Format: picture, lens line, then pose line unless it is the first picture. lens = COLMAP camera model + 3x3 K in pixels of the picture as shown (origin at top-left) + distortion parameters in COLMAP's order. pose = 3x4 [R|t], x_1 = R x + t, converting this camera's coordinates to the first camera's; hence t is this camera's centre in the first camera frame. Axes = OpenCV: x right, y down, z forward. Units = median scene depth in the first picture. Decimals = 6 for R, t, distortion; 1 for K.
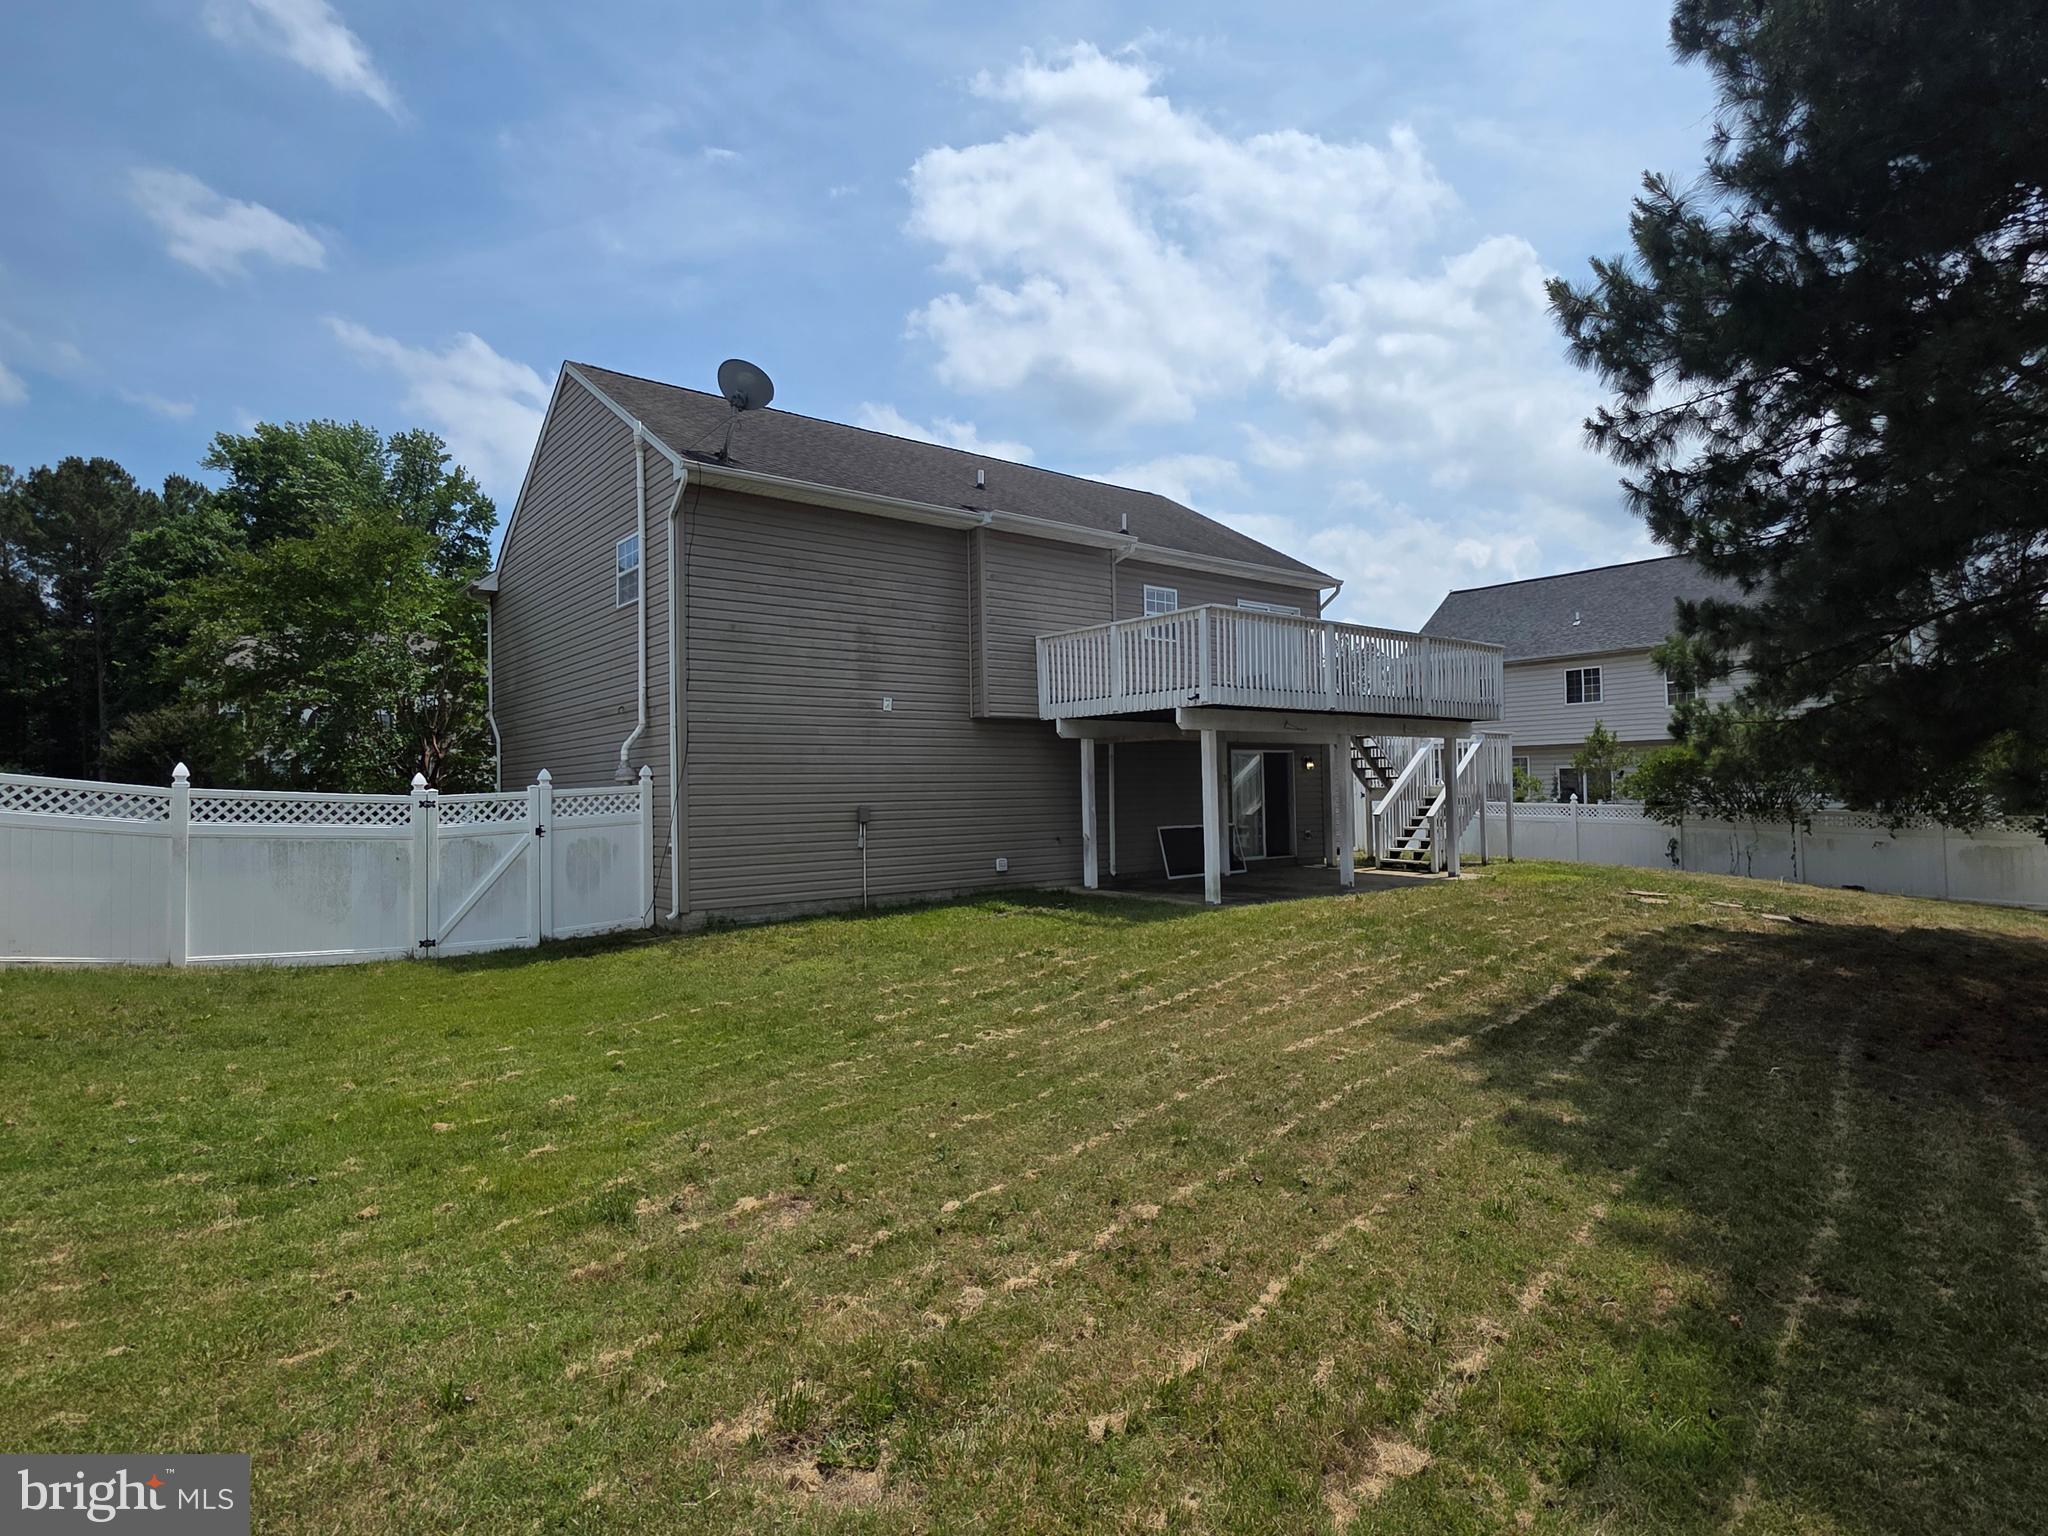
lens RADIAL K [[1083.5, 0, 1028.5], [0, 1083.5, 770.5], [0, 0, 1]] dist [0.000602, -0.001825]
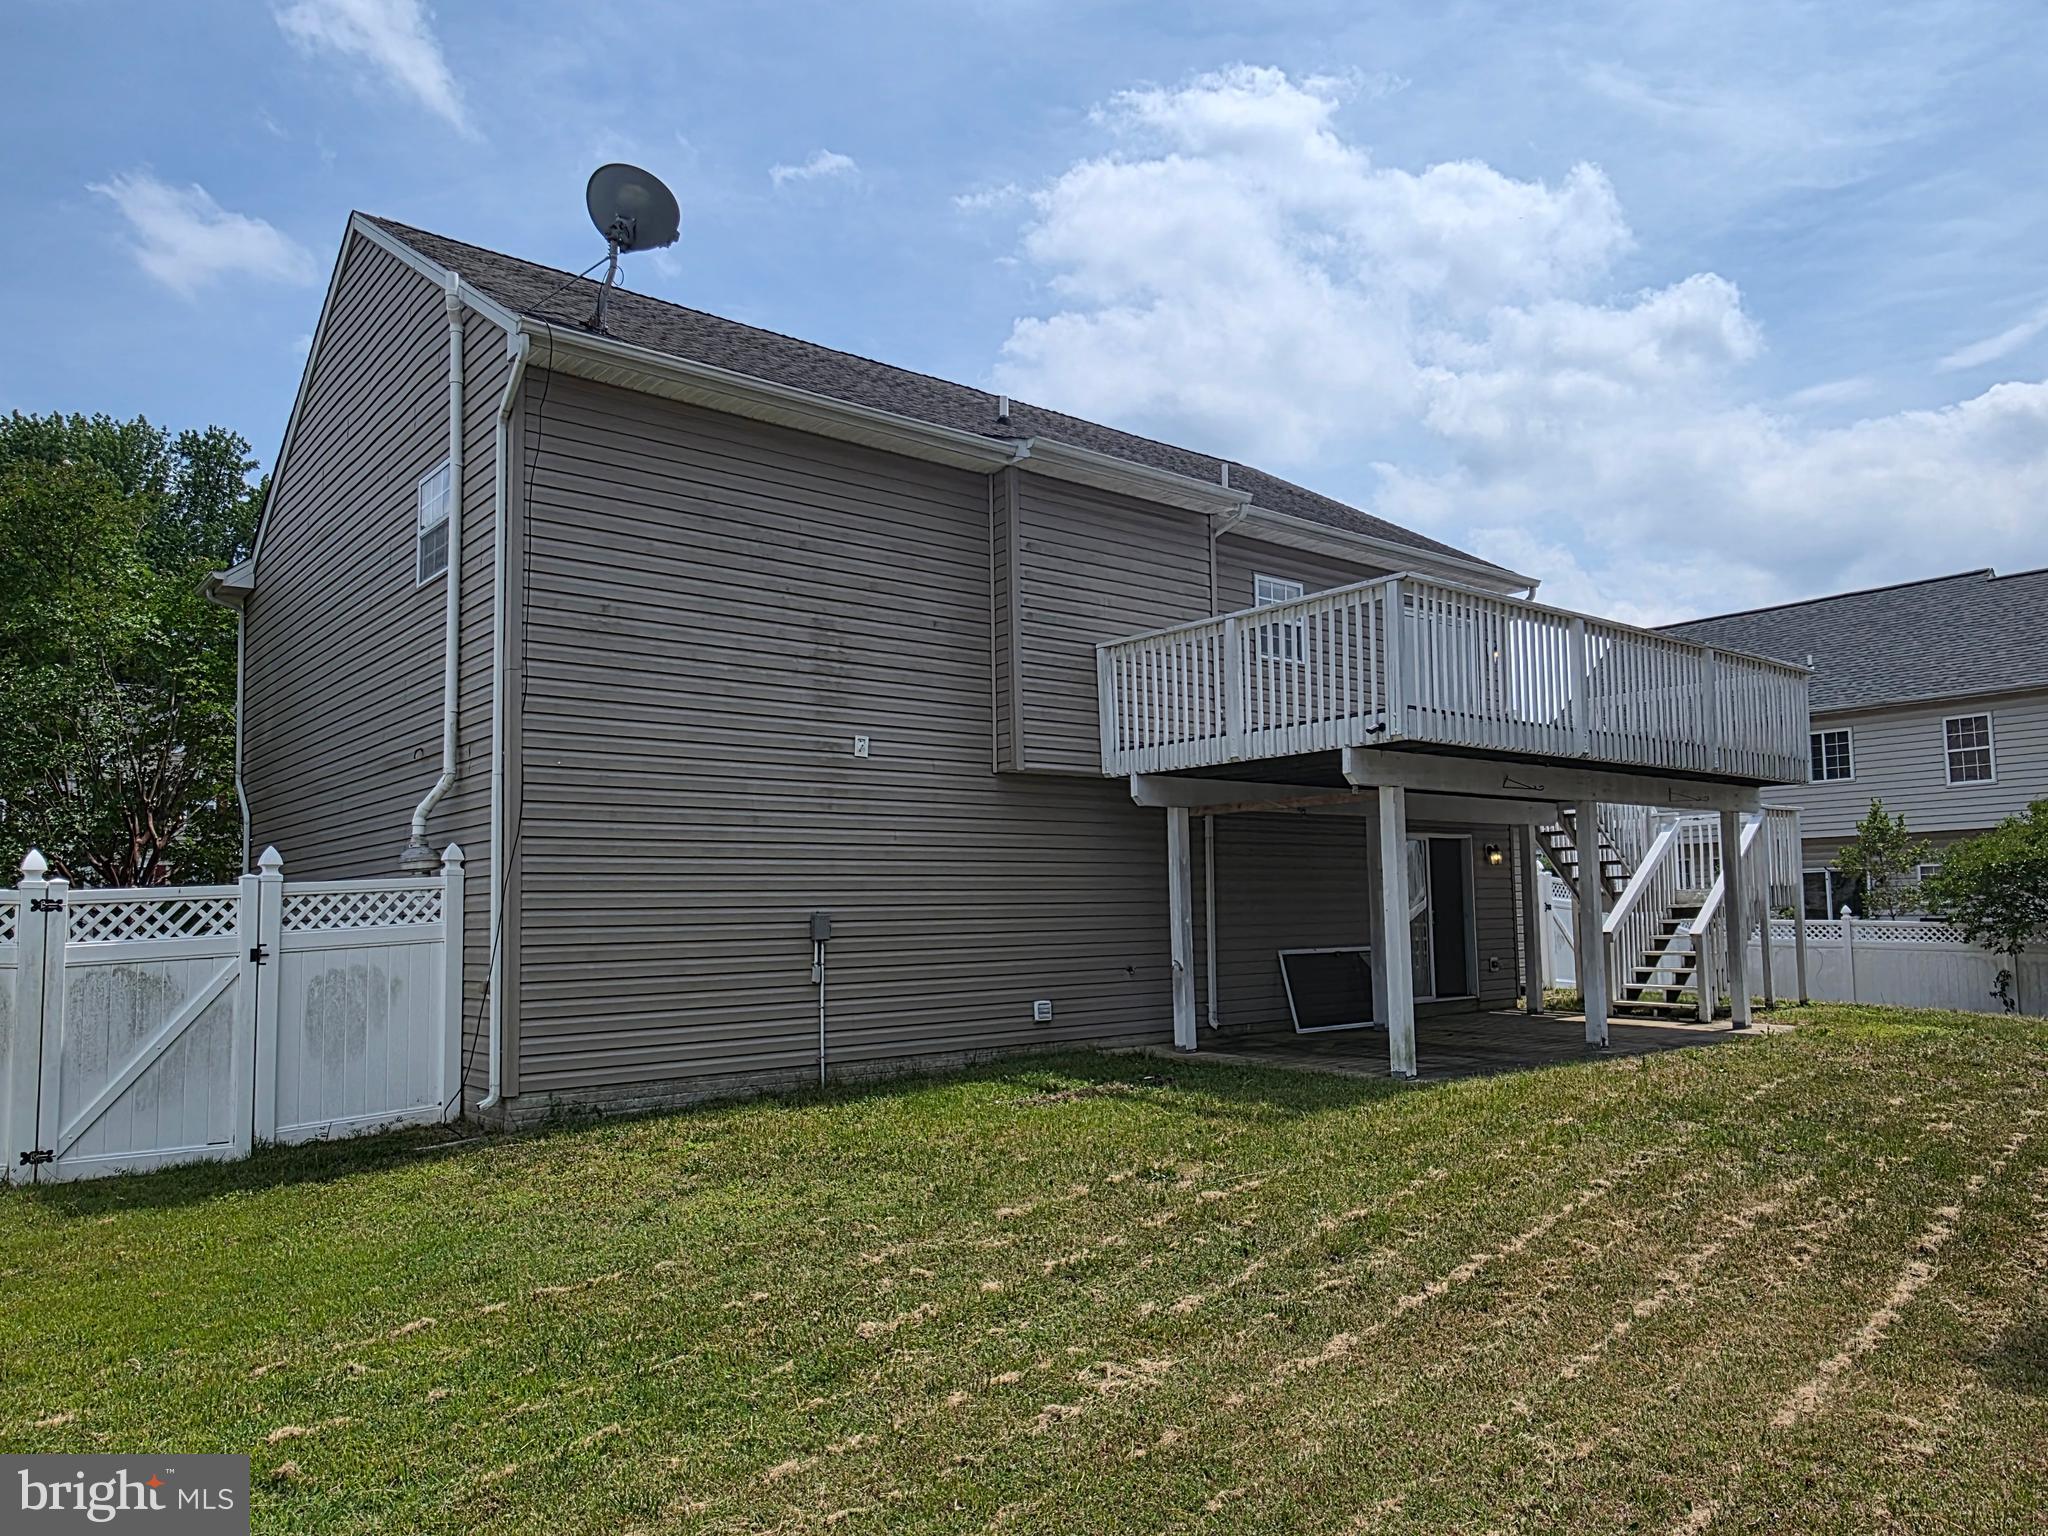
lens RADIAL K [[1387.3, 0, 1034.4], [0, 1387.3, 803.3], [0, 0, 1]] dist [0.002840, -0.001852]
pose [[0.999908, -0.000791, 0.013506, -0.045899], [0.001628, 0.998071, -0.062063, 0.020513], [-0.013431, 0.062079, 0.997981, 0.235089]]
